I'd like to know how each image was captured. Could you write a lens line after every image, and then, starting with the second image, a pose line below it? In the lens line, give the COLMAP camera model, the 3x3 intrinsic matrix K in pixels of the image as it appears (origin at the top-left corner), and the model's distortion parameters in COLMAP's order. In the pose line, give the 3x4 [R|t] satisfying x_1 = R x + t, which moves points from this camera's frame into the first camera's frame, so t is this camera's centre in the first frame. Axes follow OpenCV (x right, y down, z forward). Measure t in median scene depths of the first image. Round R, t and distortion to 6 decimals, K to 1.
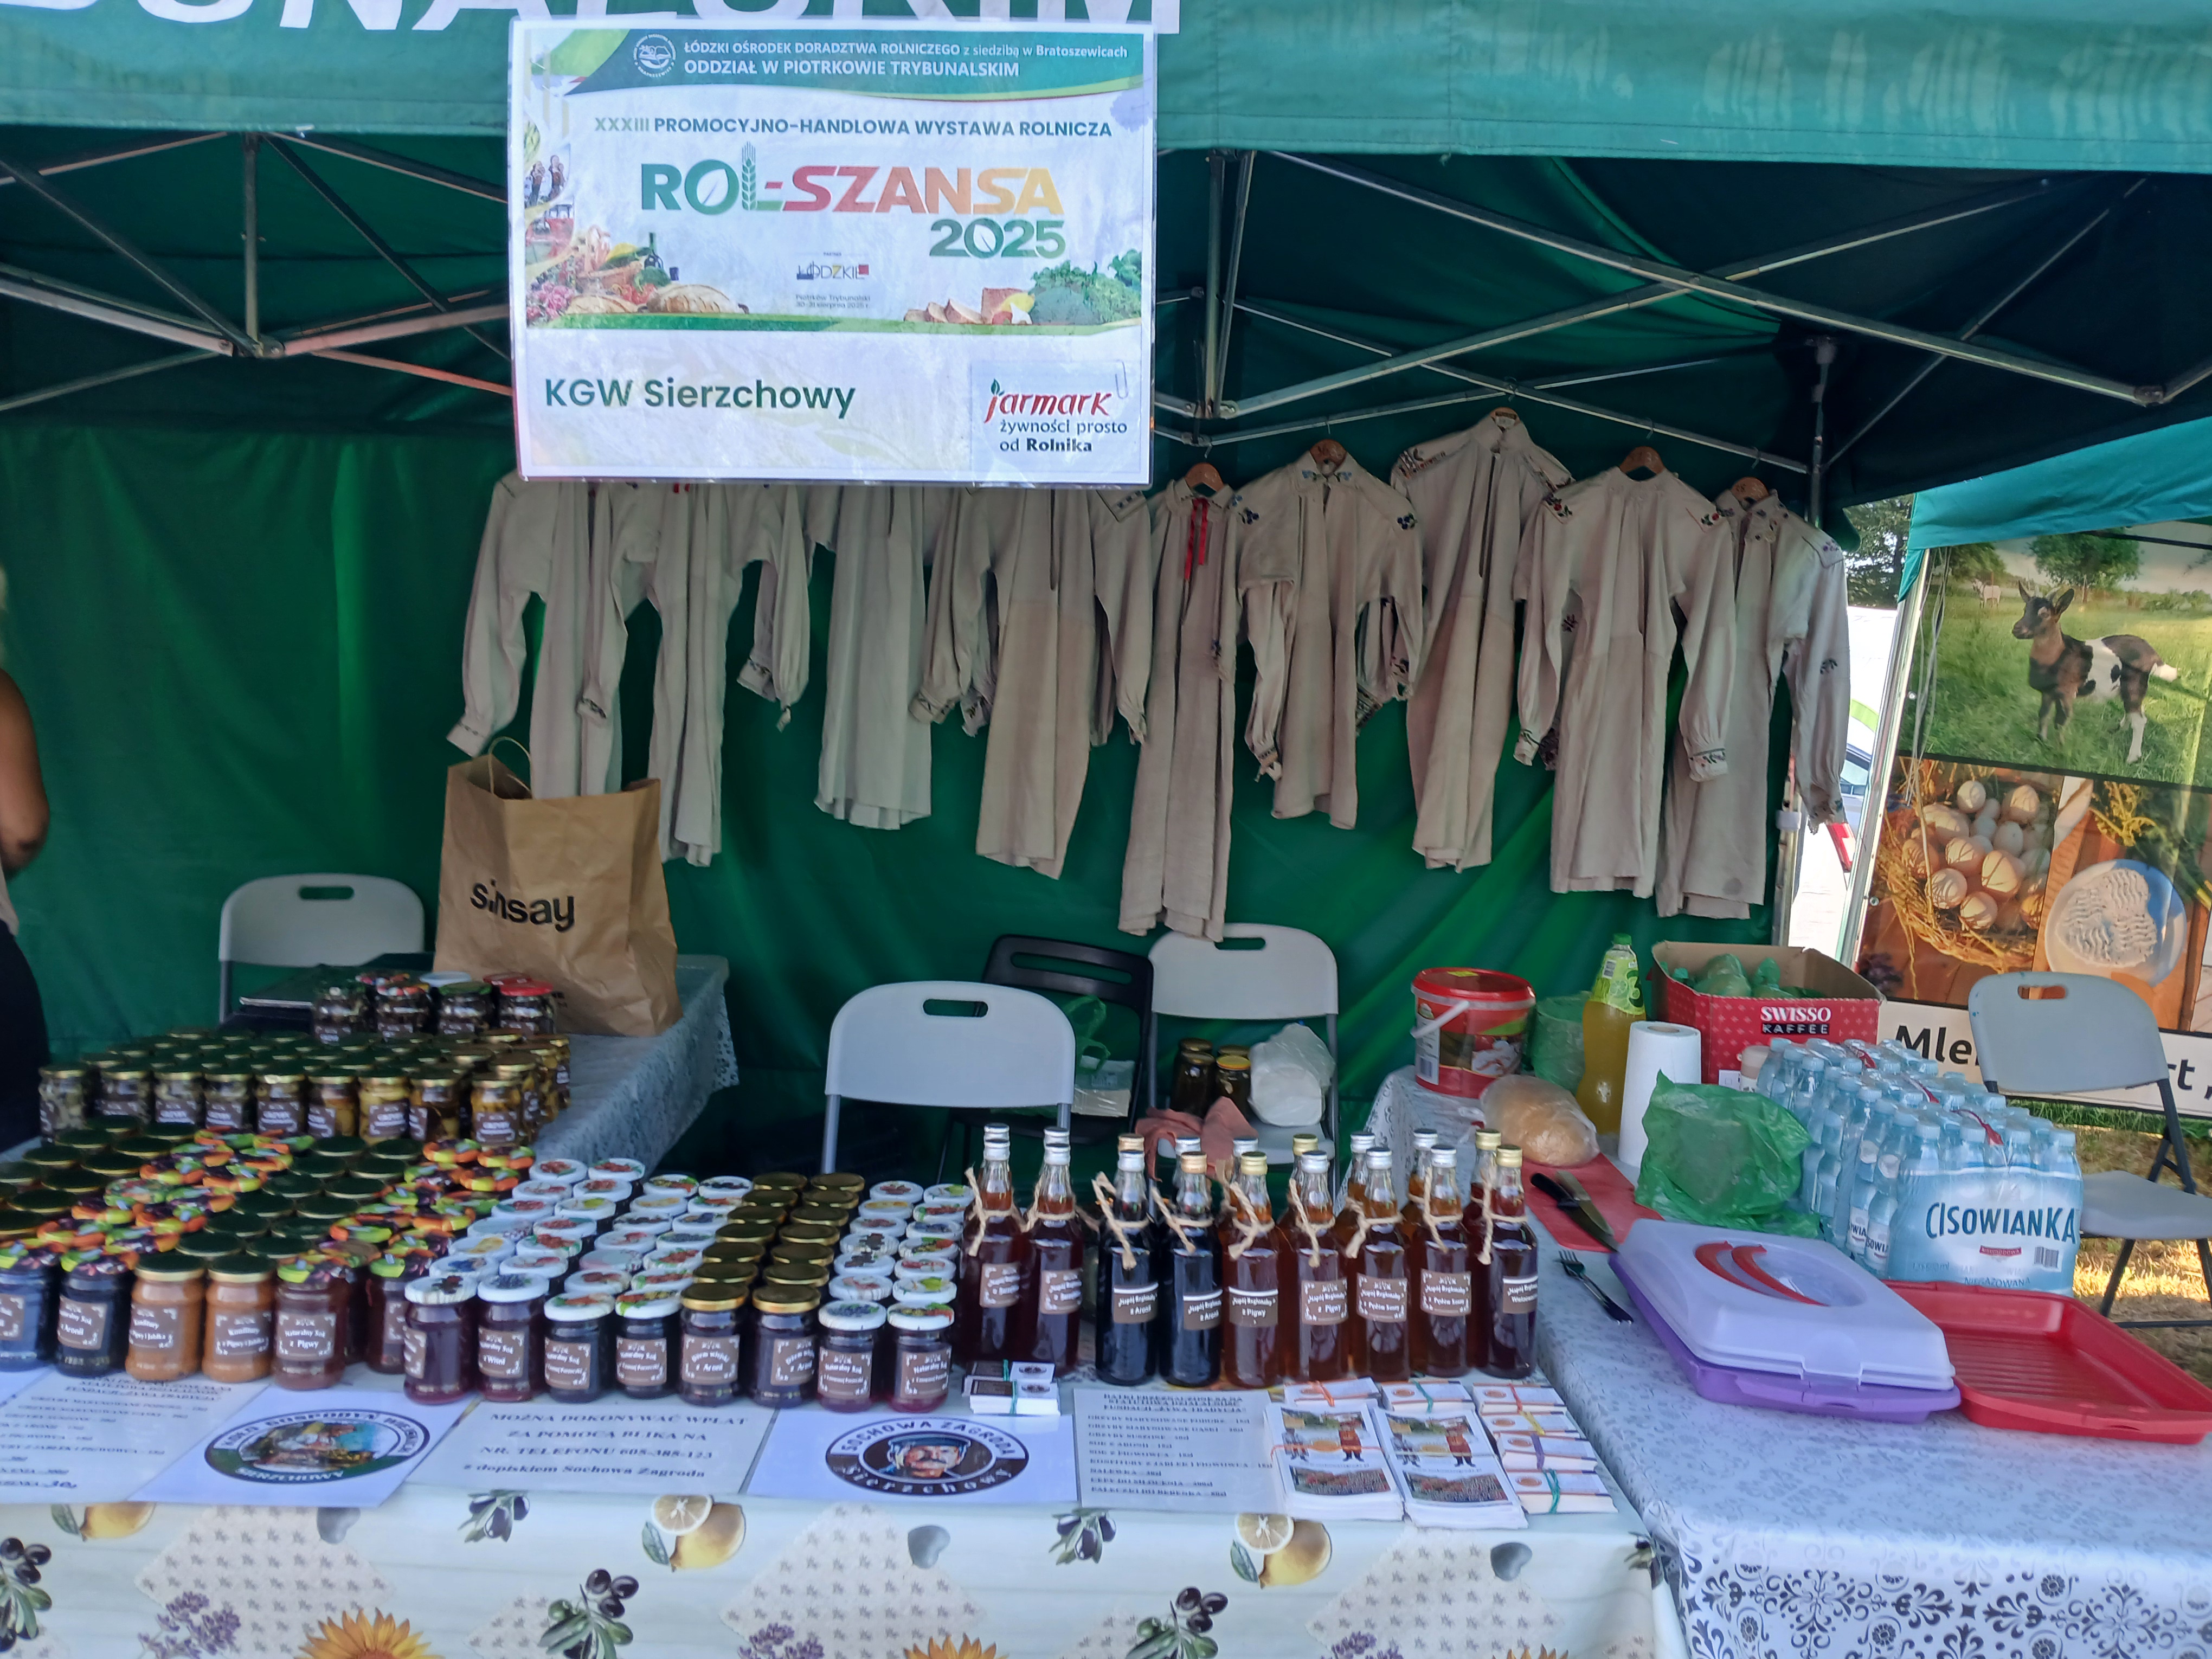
lens RADIAL K [[1654.7, 0, 1106.0], [0, 1654.7, 829.5], [0, 0, 1]] dist [0.042322, -0.115093]
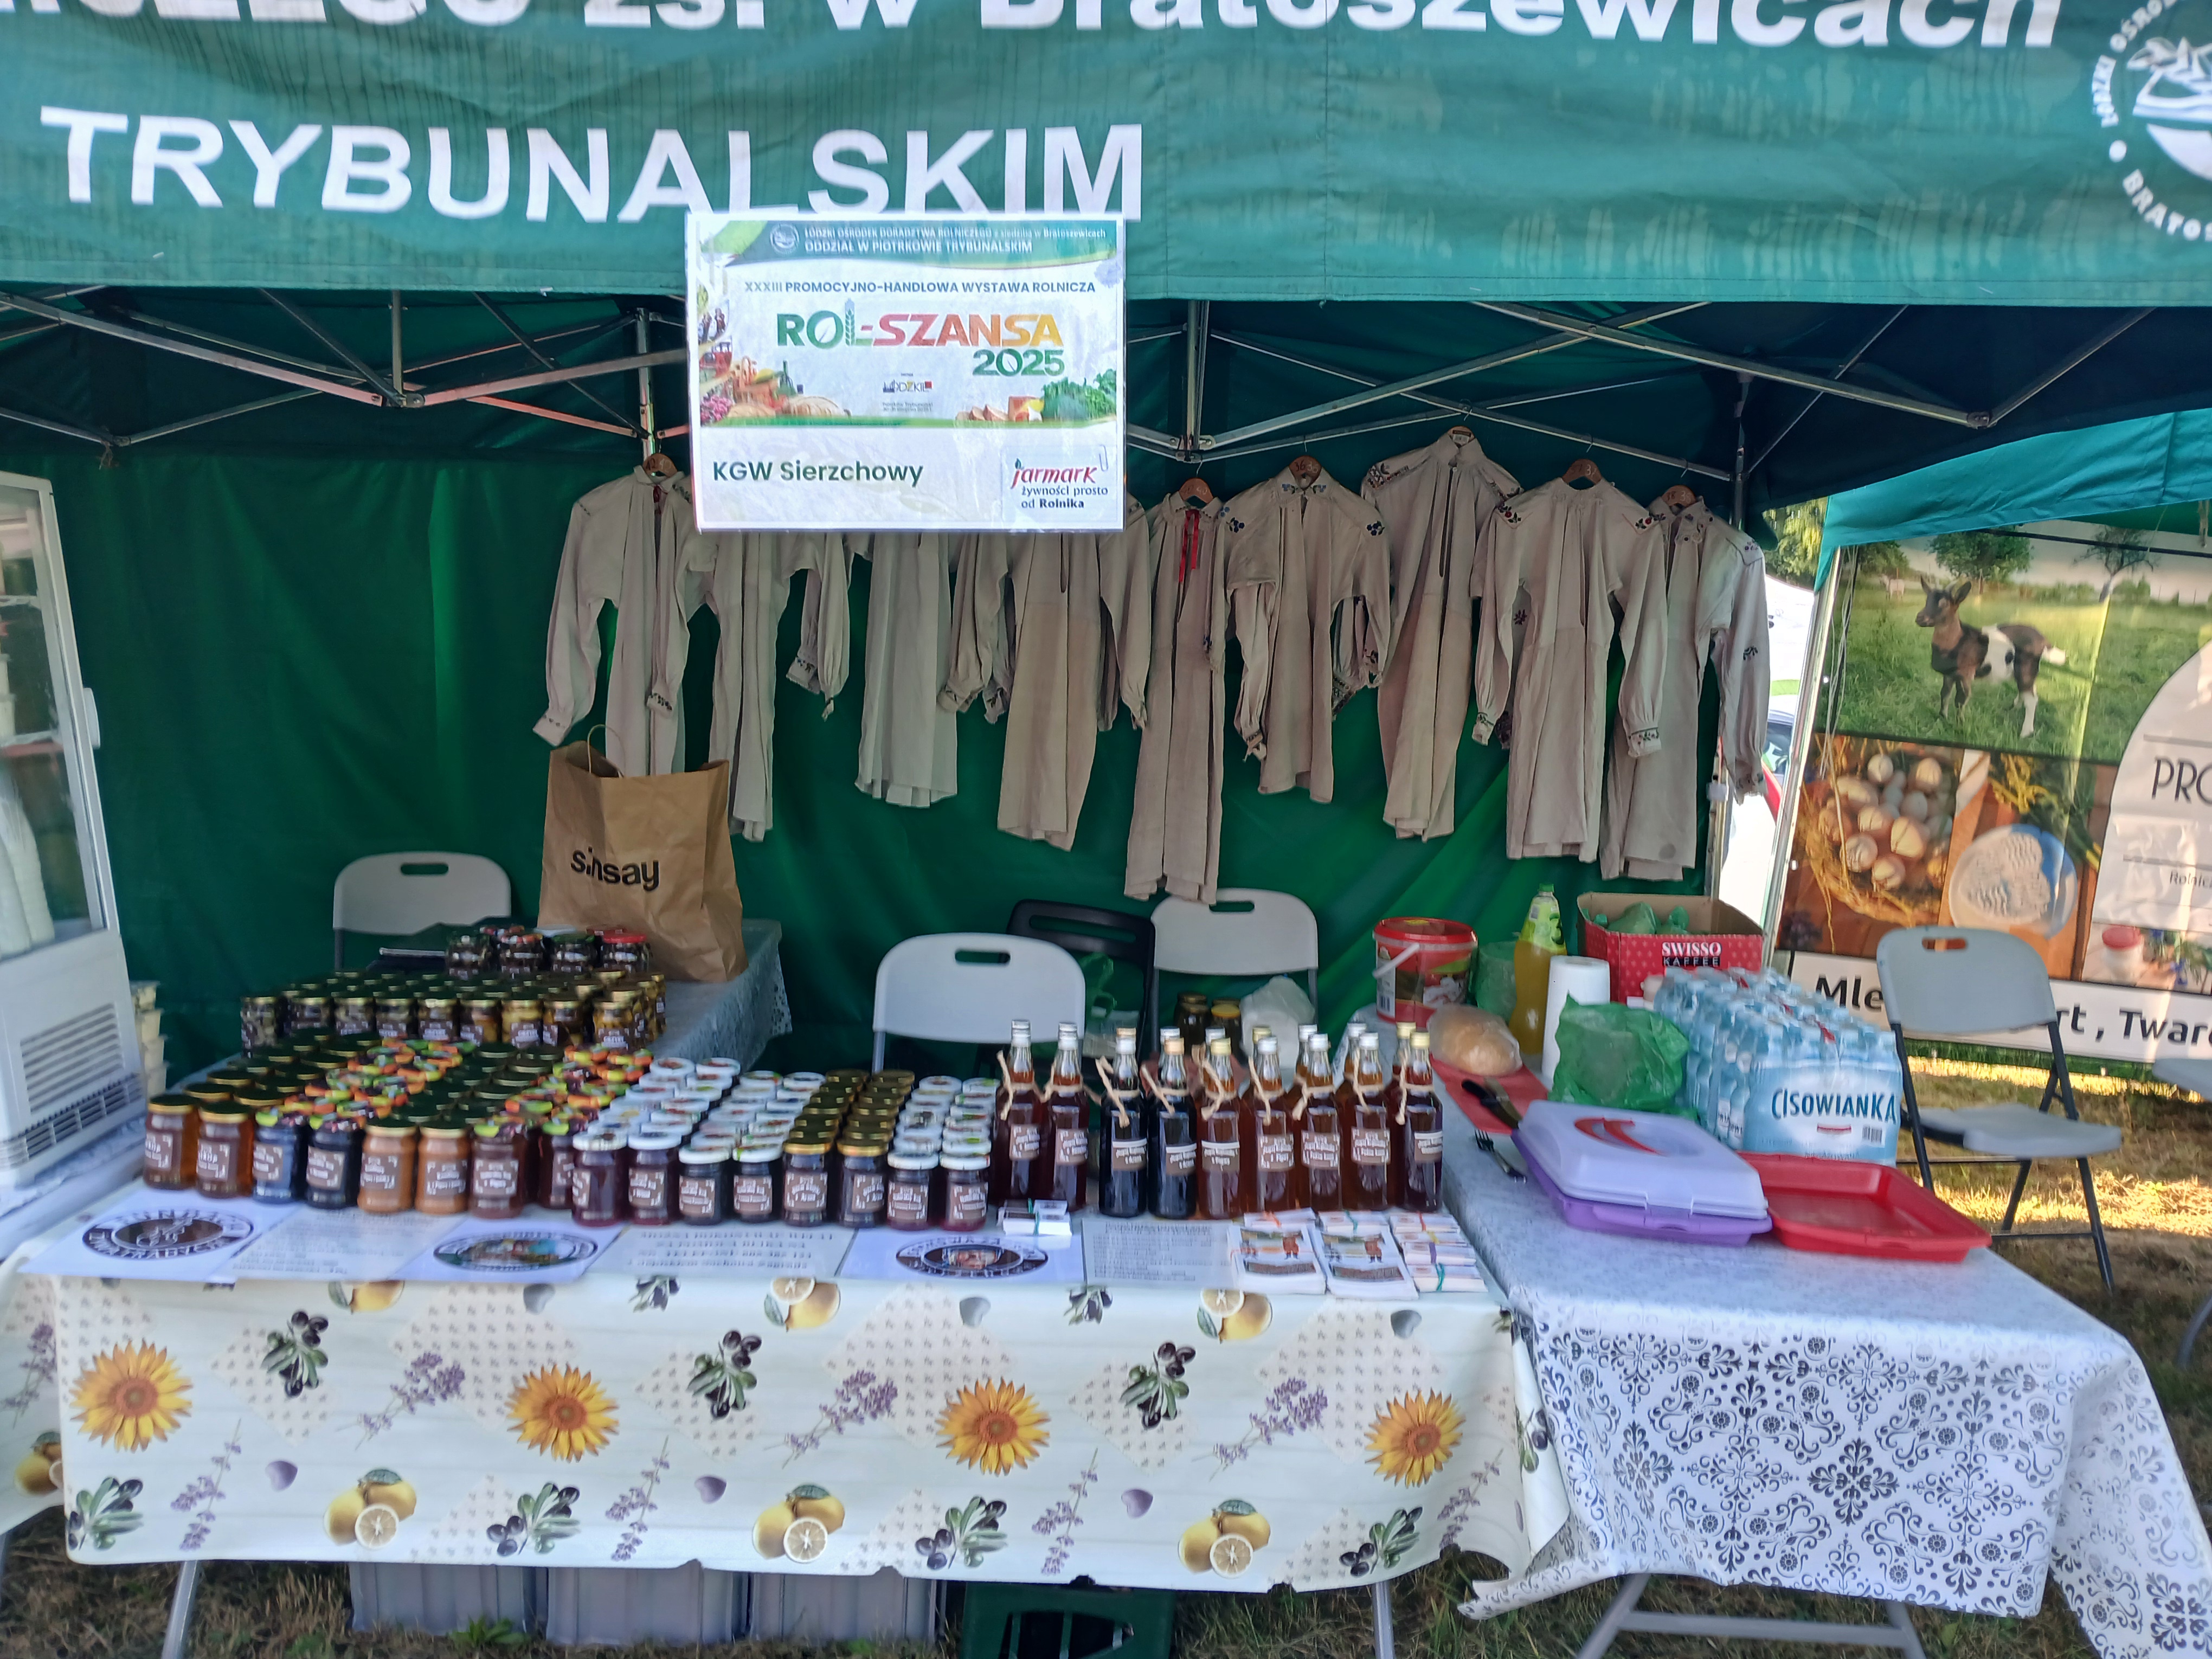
lens RADIAL K [[1658.5, 0, 1089.5], [0, 1658.5, 935.1], [0, 0, 1]] dist [0.039825, -0.109073]
pose [[0.999785, -0.006101, -0.019816, 0.011284], [0.007354, 0.997937, 0.063781, 0.027327], [0.019386, -0.063913, 0.997767, -0.239673]]
